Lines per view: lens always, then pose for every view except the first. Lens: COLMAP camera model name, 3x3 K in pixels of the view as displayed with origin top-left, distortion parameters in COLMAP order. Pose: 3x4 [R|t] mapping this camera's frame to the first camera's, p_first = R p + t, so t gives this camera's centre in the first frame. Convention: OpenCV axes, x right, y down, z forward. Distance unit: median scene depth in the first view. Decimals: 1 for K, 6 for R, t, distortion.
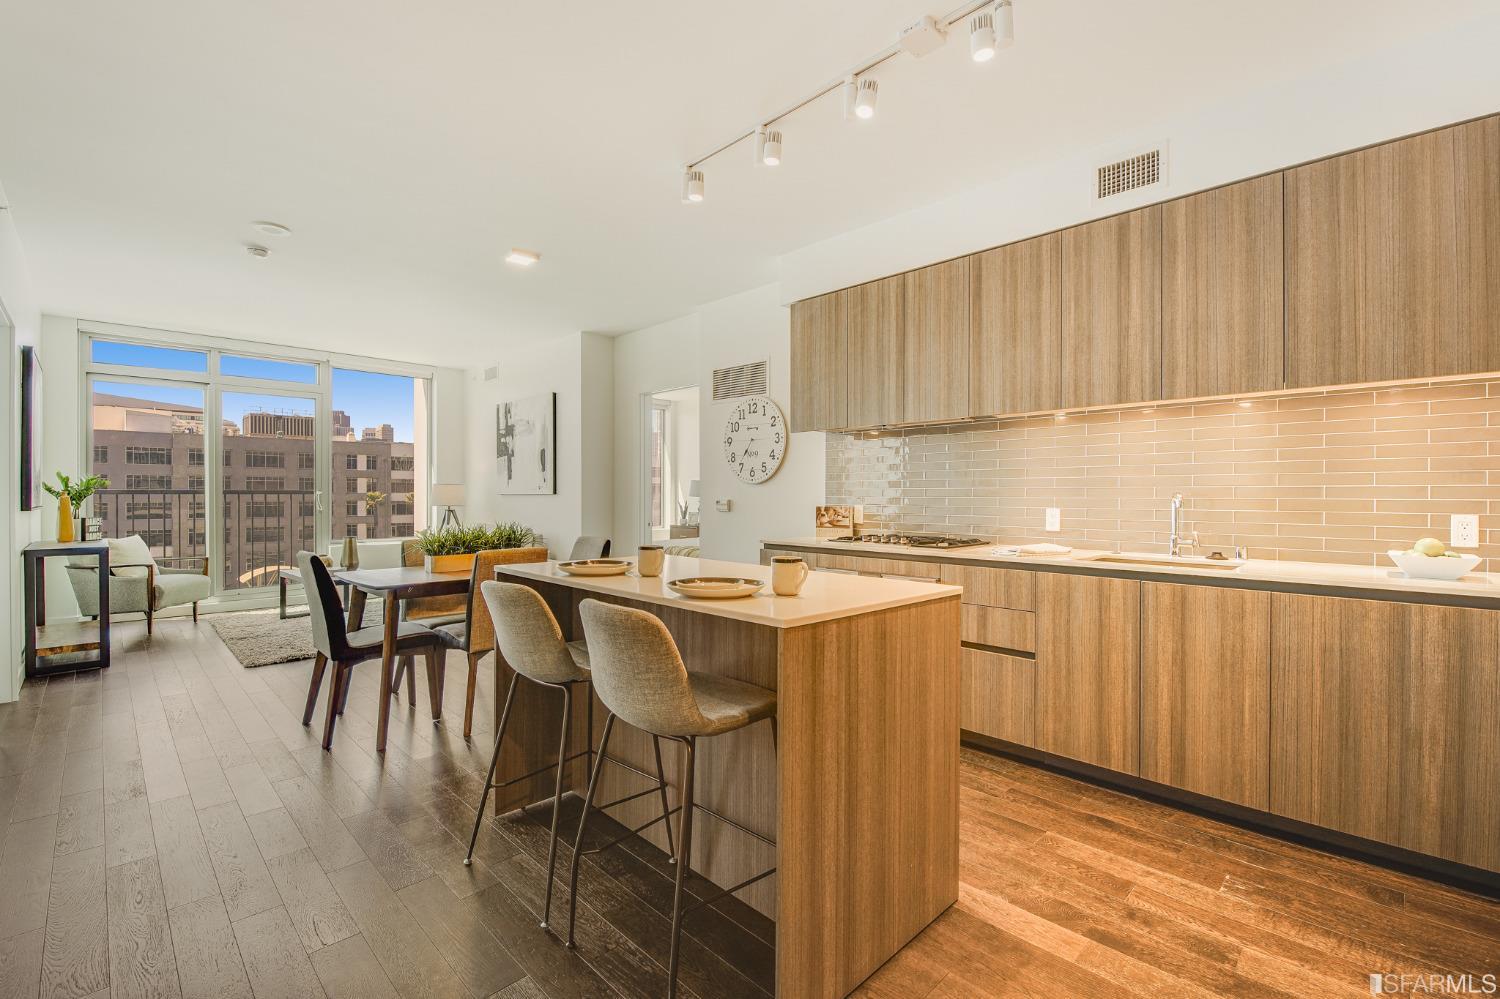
lens RADIAL K [[648.0, 0, 758.9], [0, 648.0, 492.5], [0, 0, 1]] dist [-0.003444, -0.003563]
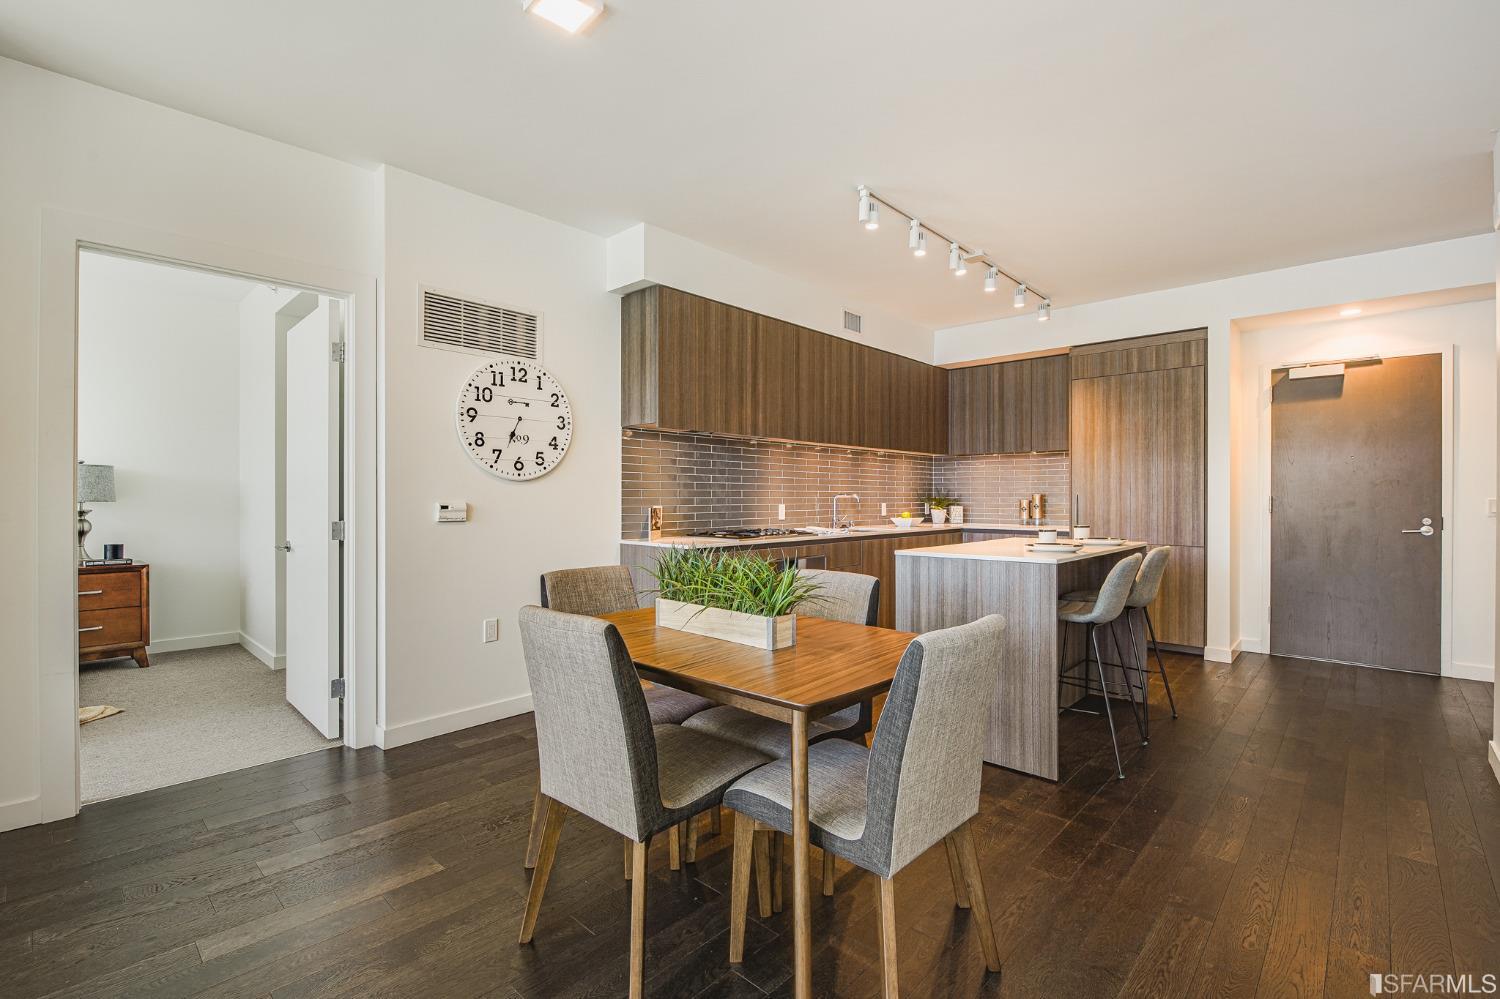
lens RADIAL K [[658.5, 0, 750.4], [0, 658.5, 495.4], [0, 0, 1]] dist [-0.008738, -0.002697]
pose [[-0.026597, -0.006446, 0.999625, -0.742957], [-0.006265, 0.999961, 0.006281, -0.002976], [-0.999627, -0.006095, -0.026636, 0.763057]]
